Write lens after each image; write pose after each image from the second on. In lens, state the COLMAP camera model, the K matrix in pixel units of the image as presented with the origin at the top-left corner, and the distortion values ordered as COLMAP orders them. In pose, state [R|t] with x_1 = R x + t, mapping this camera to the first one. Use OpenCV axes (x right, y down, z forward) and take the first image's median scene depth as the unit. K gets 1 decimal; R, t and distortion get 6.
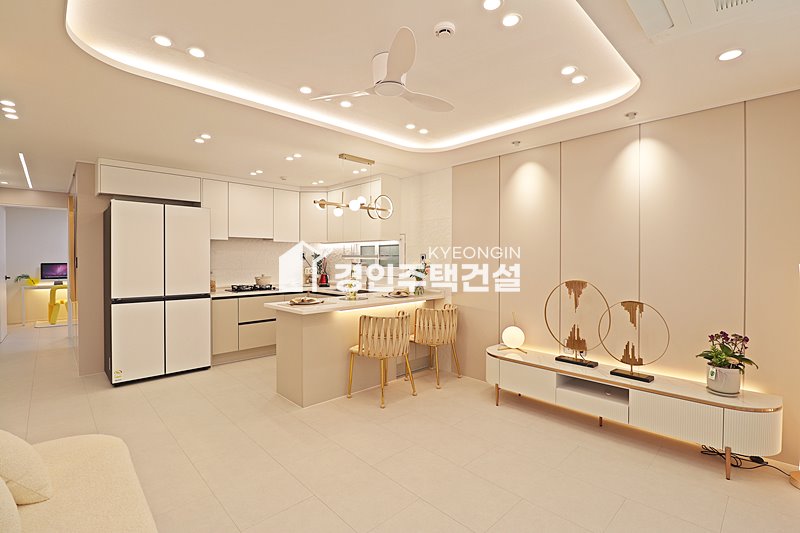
lens RADIAL K [[369.1, 0, 403.0], [0, 369.1, 259.2], [0, 0, 1]] dist [-0.002030, -0.010554]
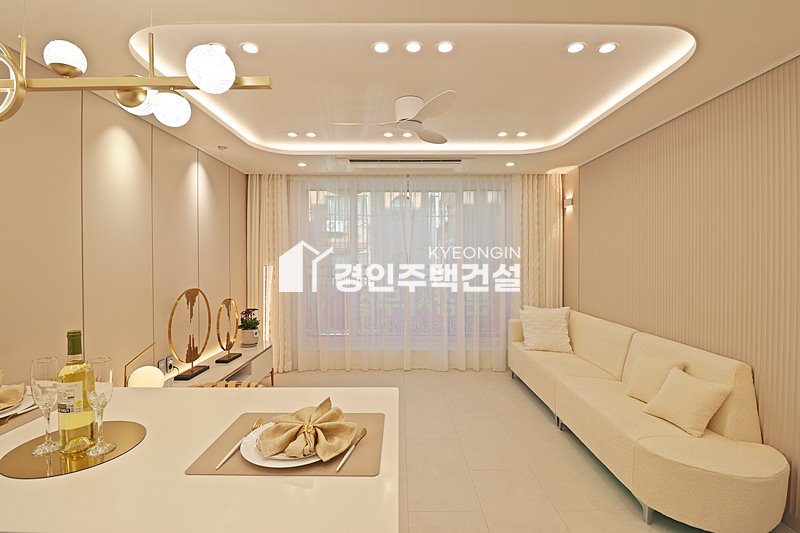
lens RADIAL K [[369.1, 0, 404.5], [0, 369.1, 263.2], [0, 0, 1]] dist [-0.002030, -0.010554]
pose [[-0.728022, -0.010727, 0.685470, -0.592864], [-0.000292, 0.999882, 0.015337, -0.024731], [-0.685554, 0.010965, -0.727939, 1.316660]]
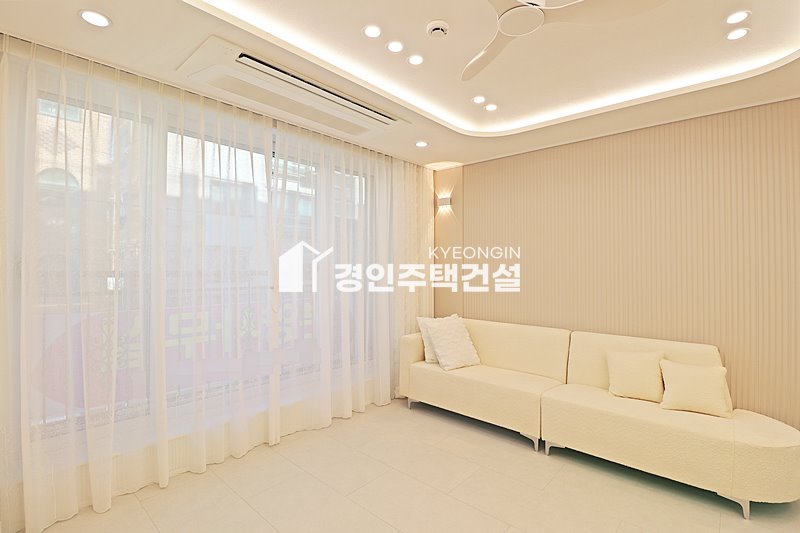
lens RADIAL K [[369.1, 0, 402.6], [0, 369.1, 261.4], [0, 0, 1]] dist [-0.002030, -0.010554]
pose [[-0.997223, -0.005105, -0.074303, 0.159390], [-0.003832, 0.999844, -0.017258, 0.000571], [0.074380, -0.016925, -0.997086, 1.157455]]
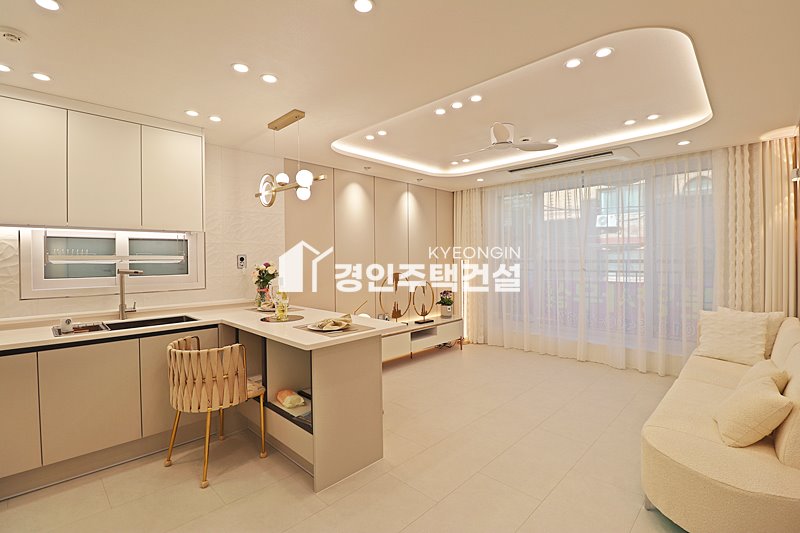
lens RADIAL K [[369.1, 0, 404.1], [0, 369.1, 261.6], [0, 0, 1]] dist [-0.002030, -0.010554]
pose [[-0.038742, -0.010383, 0.999195, -1.071773], [0.009526, 0.999897, 0.010760, -0.006628], [-0.999204, 0.009935, -0.038639, 1.024449]]
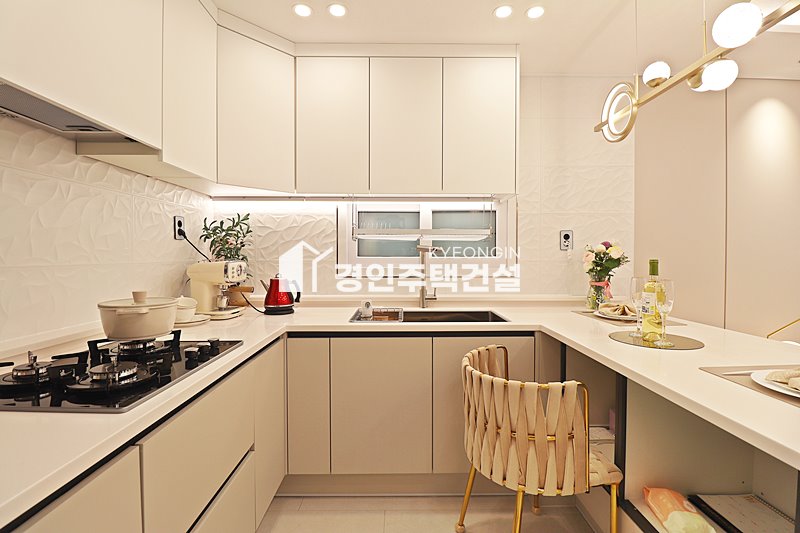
lens RADIAL K [[369.1, 0, 400.1], [0, 369.1, 265.7], [0, 0, 1]] dist [-0.002030, -0.010554]
pose [[0.685010, -0.021802, 0.728207, -0.726891], [0.002333, 0.999613, 0.027733, 0.031326], [-0.728530, -0.017298, 0.684796, 1.201110]]
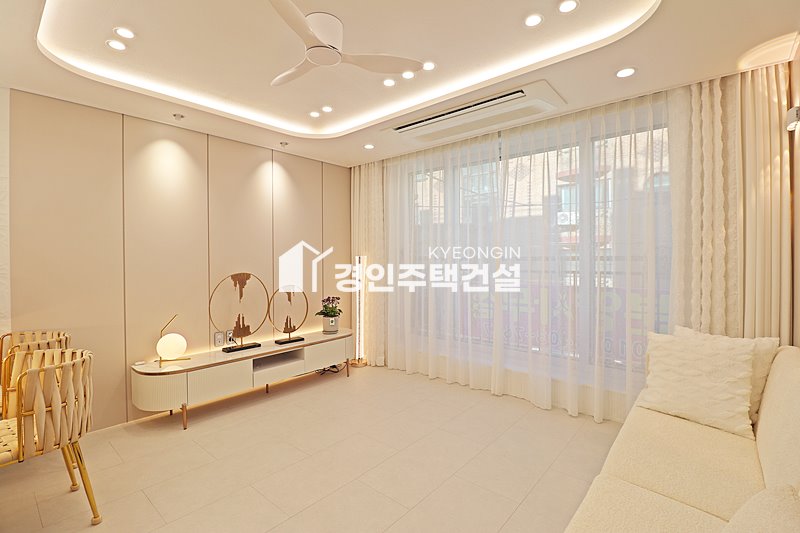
lens RADIAL K [[369.1, 0, 404.5], [0, 369.1, 261.4], [0, 0, 1]] dist [-0.002030, -0.010554]
pose [[-0.102892, -0.010524, 0.994637, -0.658243], [0.004903, 0.999927, 0.011087, 0.013341], [-0.994680, 0.006018, -0.102832, 0.631443]]
